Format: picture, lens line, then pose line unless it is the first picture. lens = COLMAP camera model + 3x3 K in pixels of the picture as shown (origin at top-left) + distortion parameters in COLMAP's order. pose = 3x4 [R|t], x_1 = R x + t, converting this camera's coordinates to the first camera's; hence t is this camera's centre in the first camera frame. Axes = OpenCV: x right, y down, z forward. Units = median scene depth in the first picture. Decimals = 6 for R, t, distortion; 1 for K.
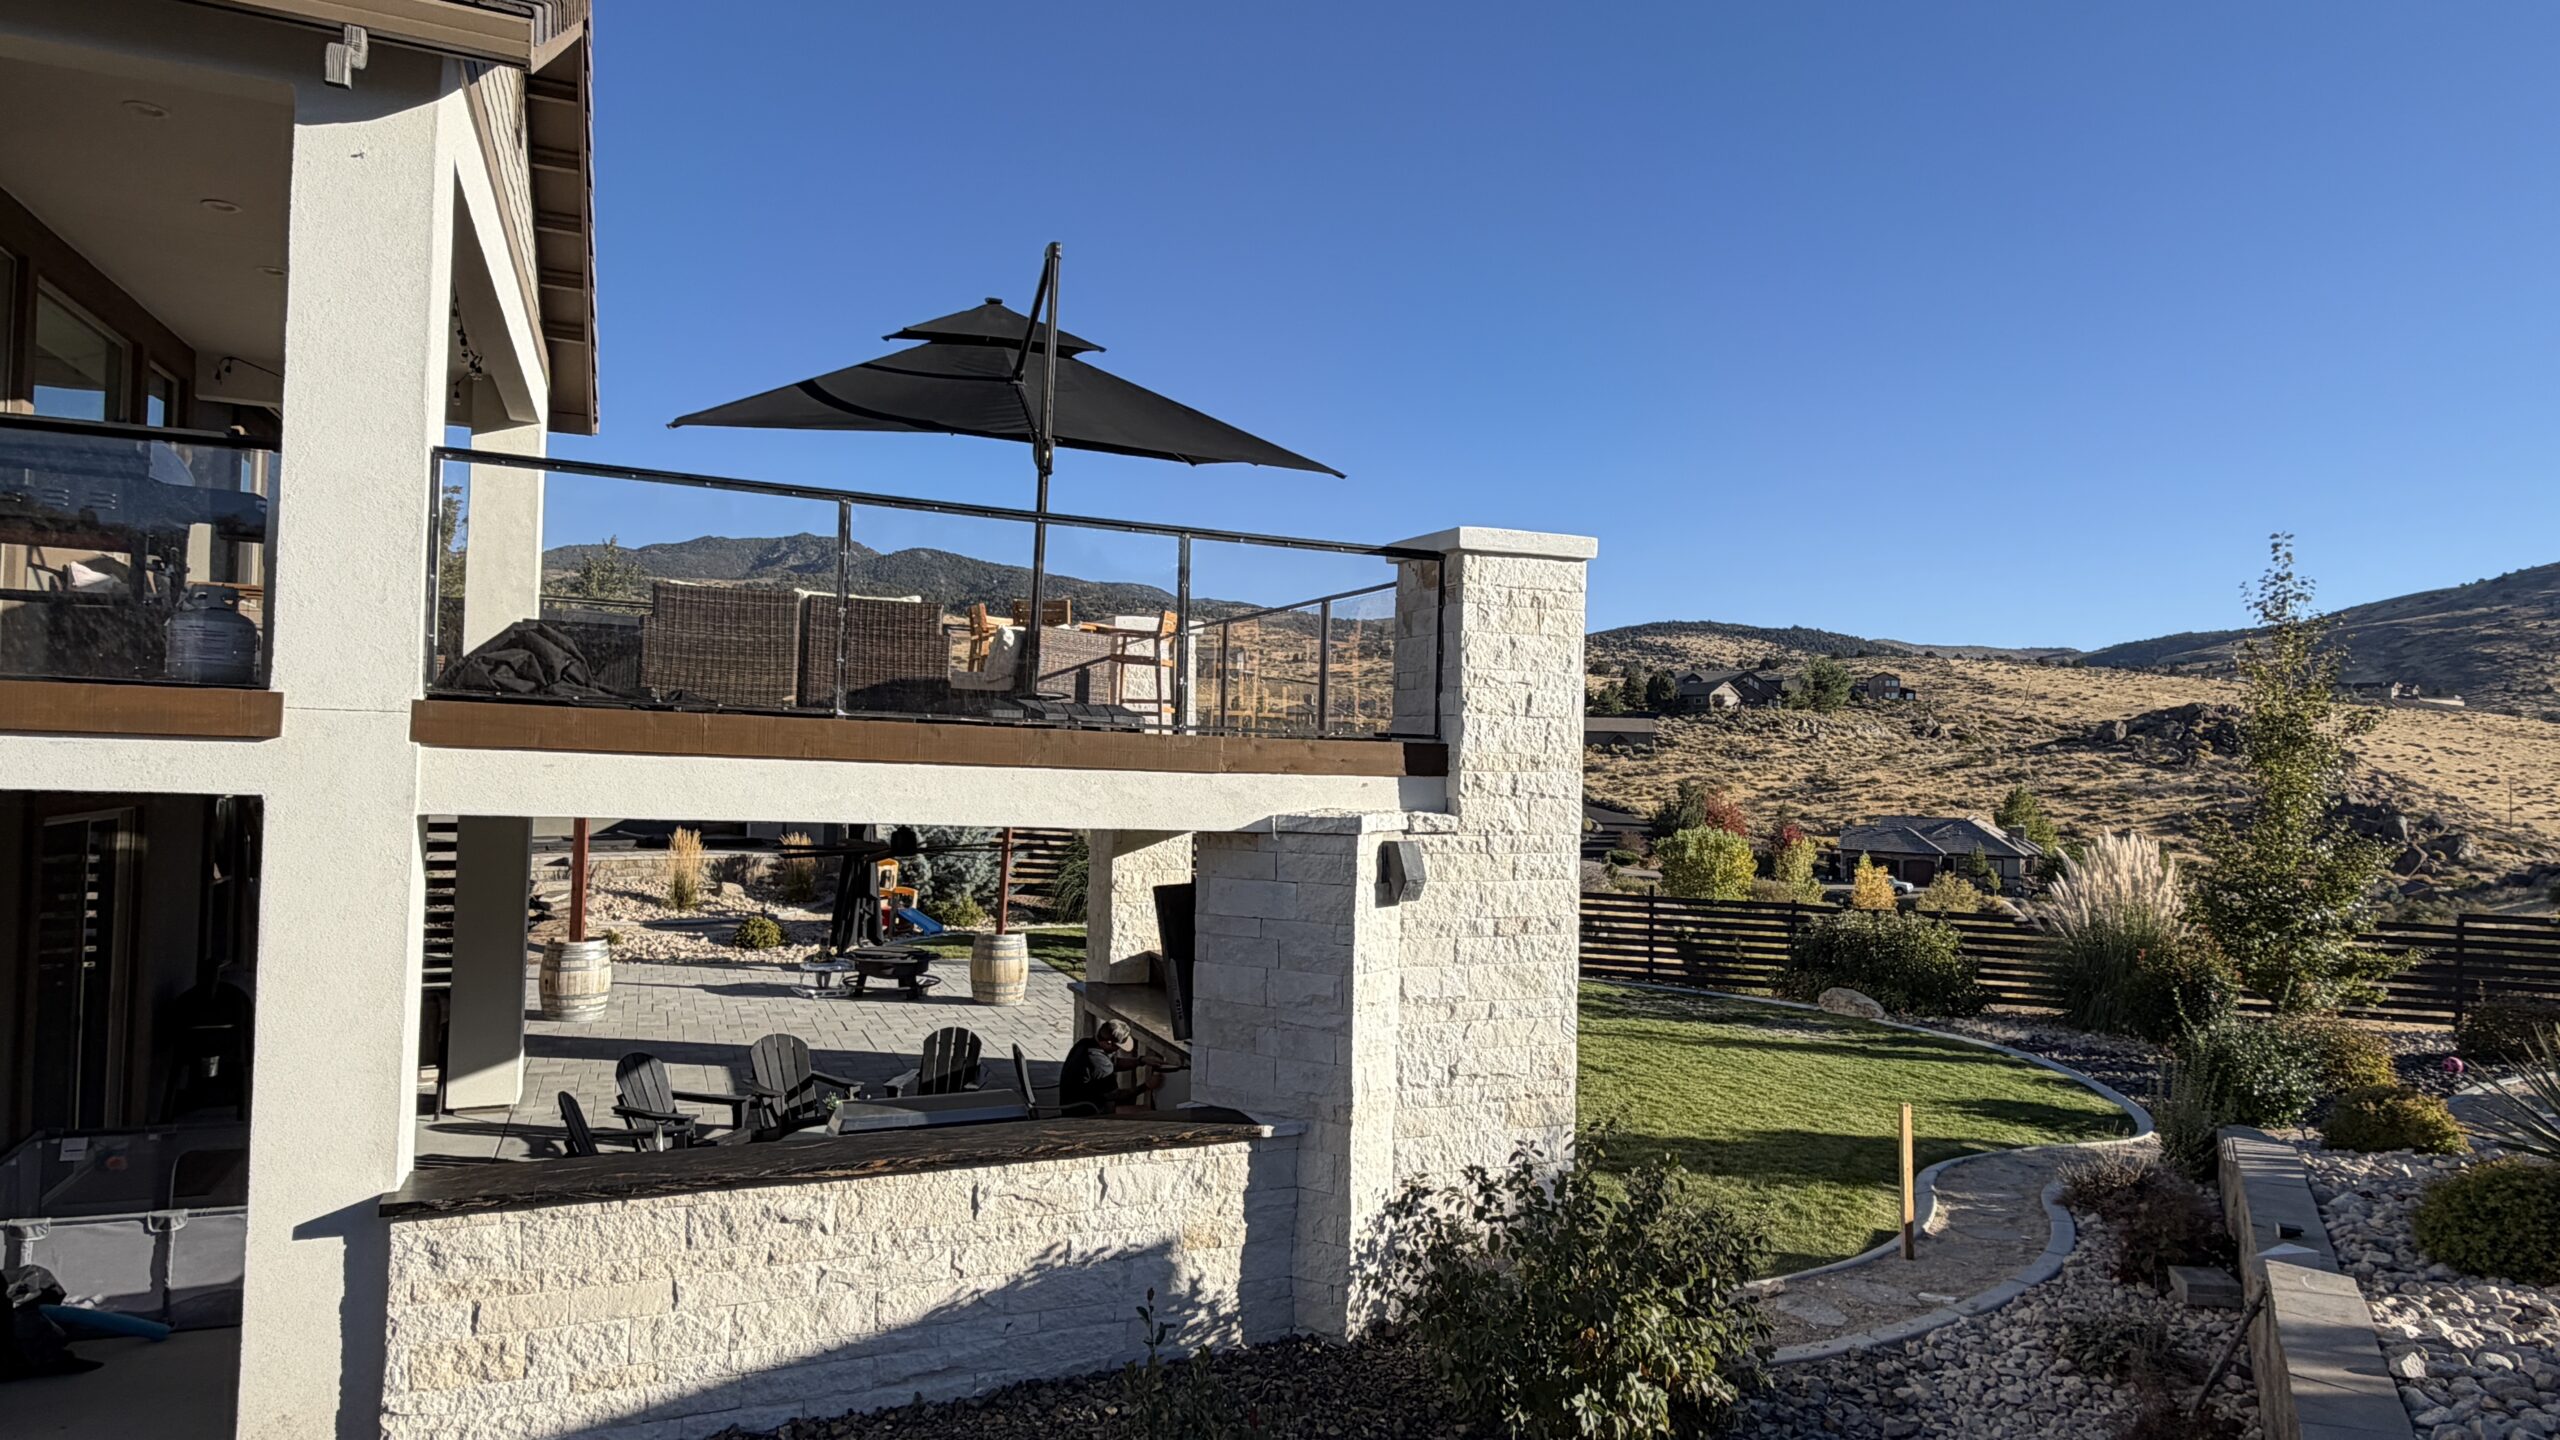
lens RADIAL K [[1456.2, 0, 1280.0], [0, 1456.2, 720.0], [0, 0, 1]] dist [0.000300, -0.000006]
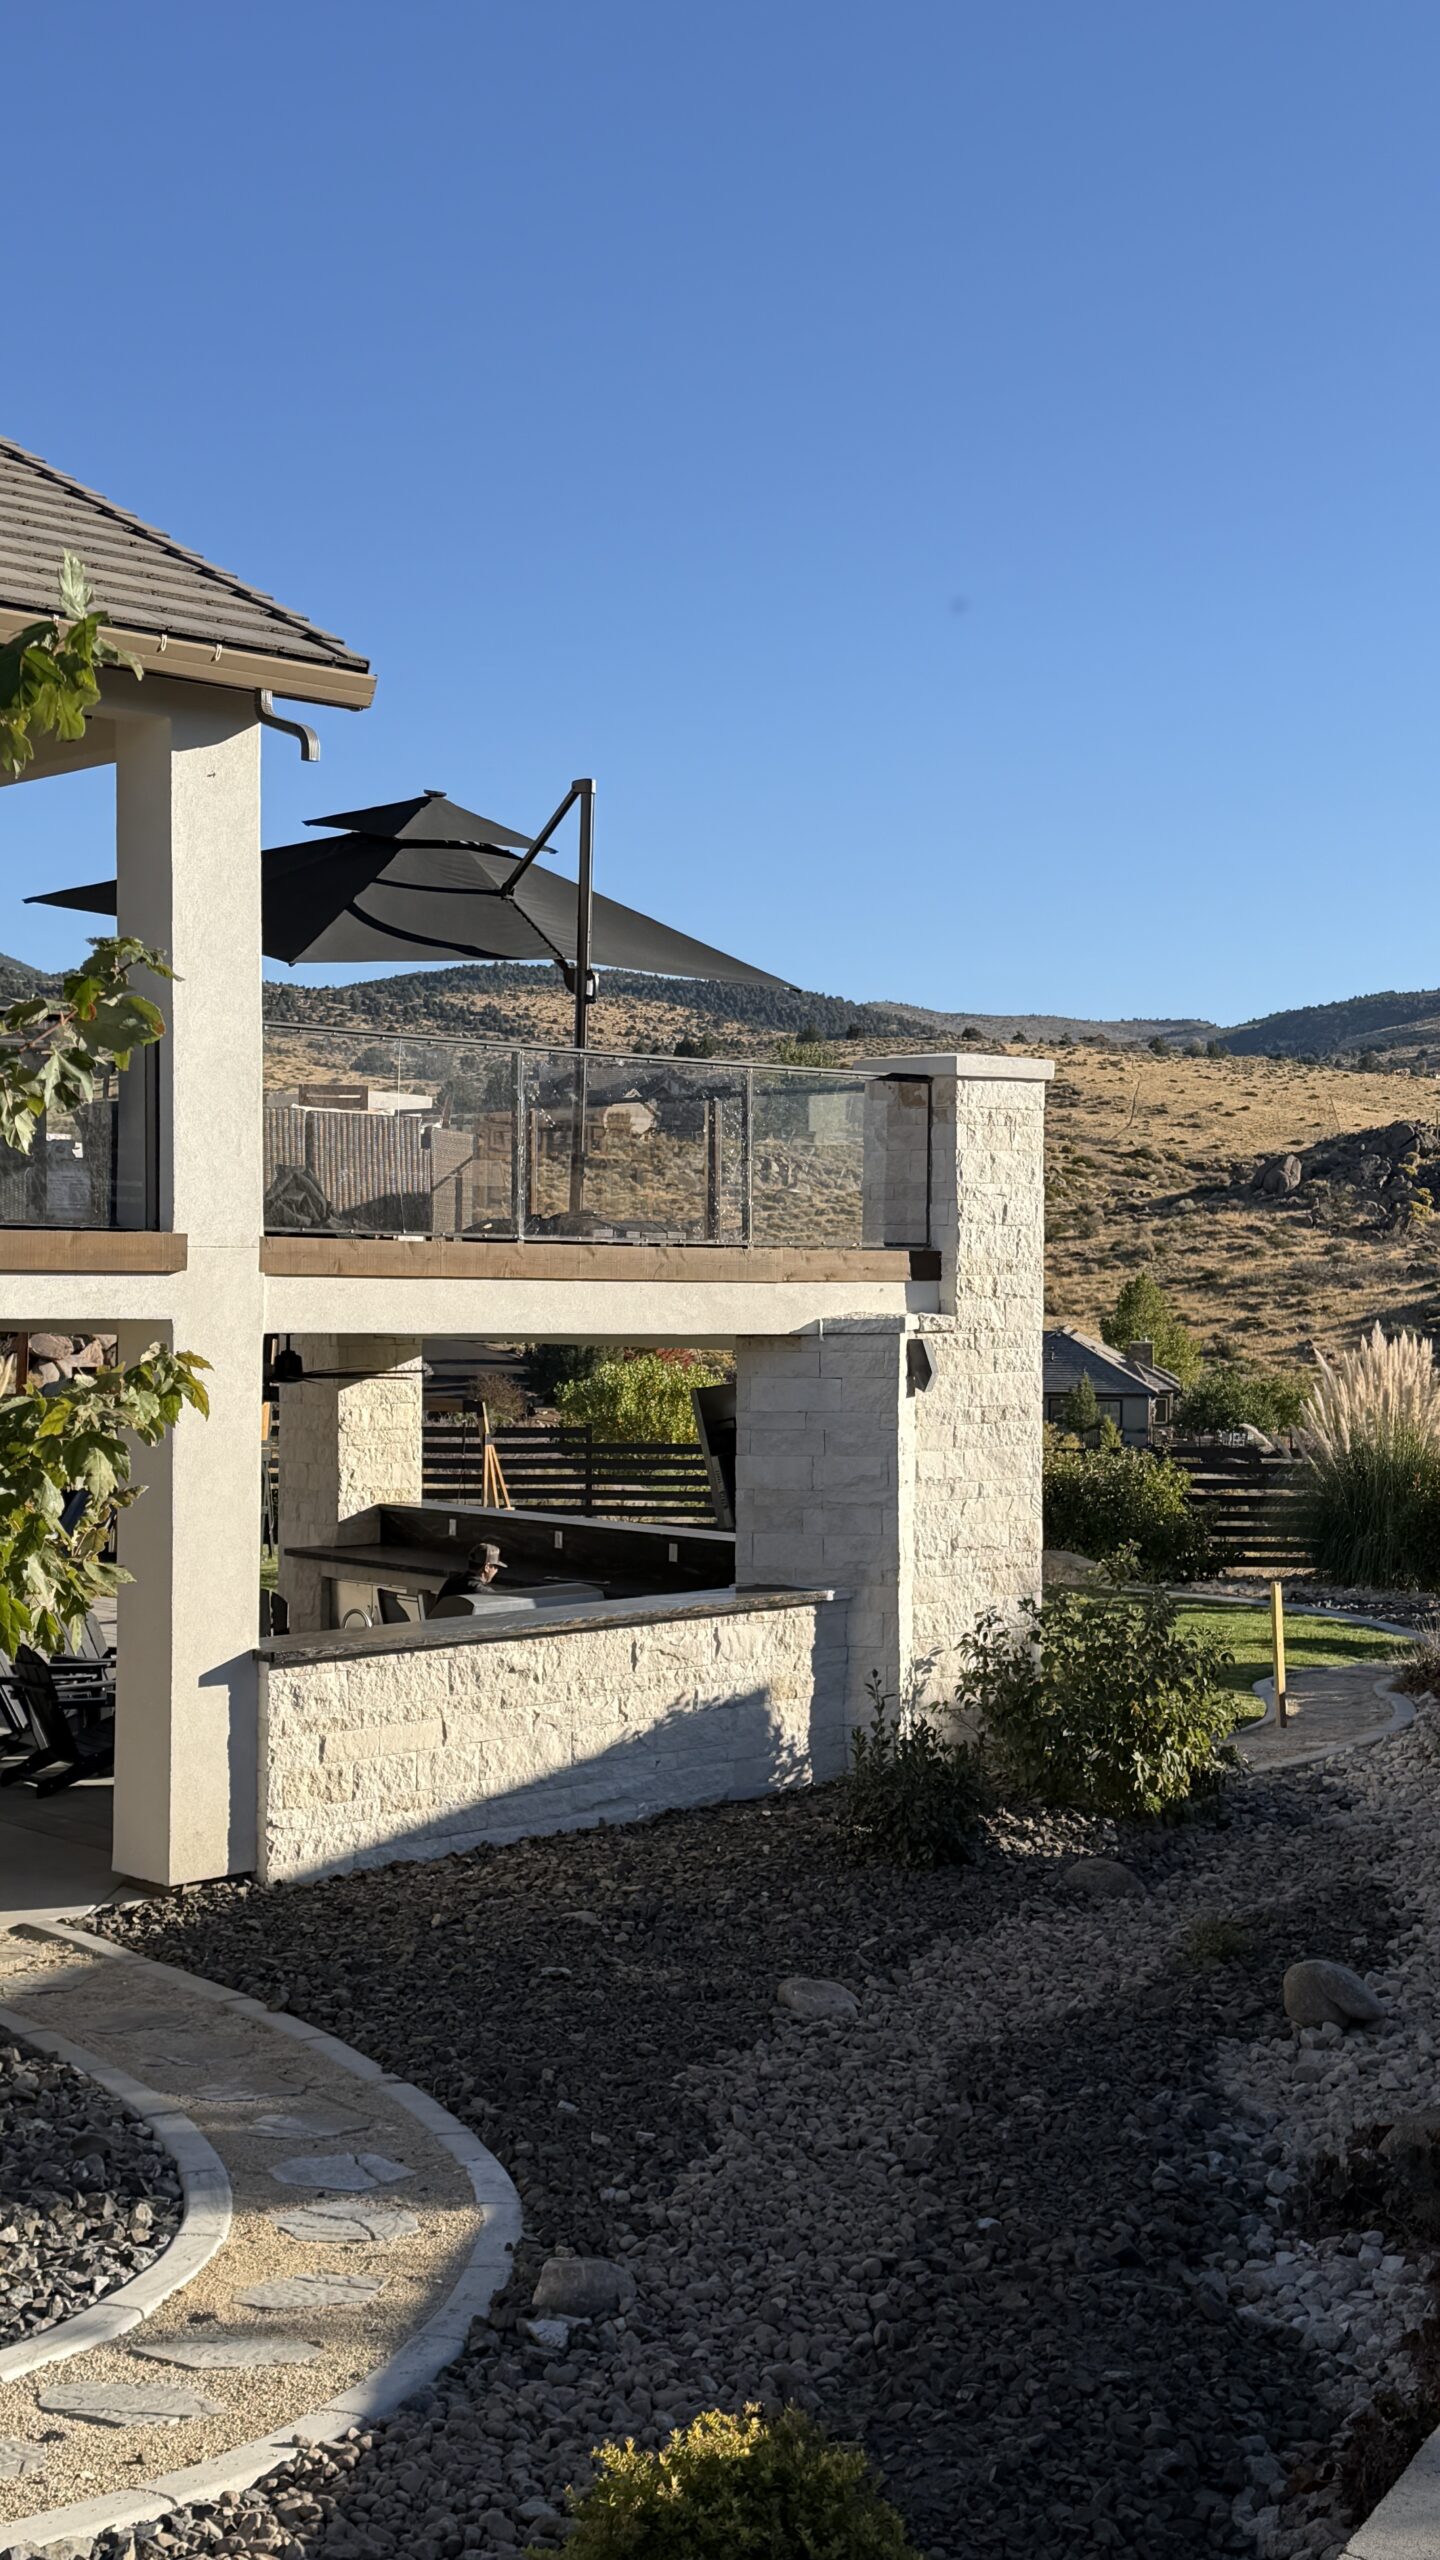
lens RADIAL K [[2928.7, 0, 720.0], [0, 2928.7, 1280.0], [0, 0, 1]] dist [0.148661, 0.002888]
pose [[0.944400, -0.023553, 0.327953, -0.791305], [0.010344, 0.999066, 0.041965, -0.058065], [-0.328635, -0.036239, 0.943761, -1.068310]]
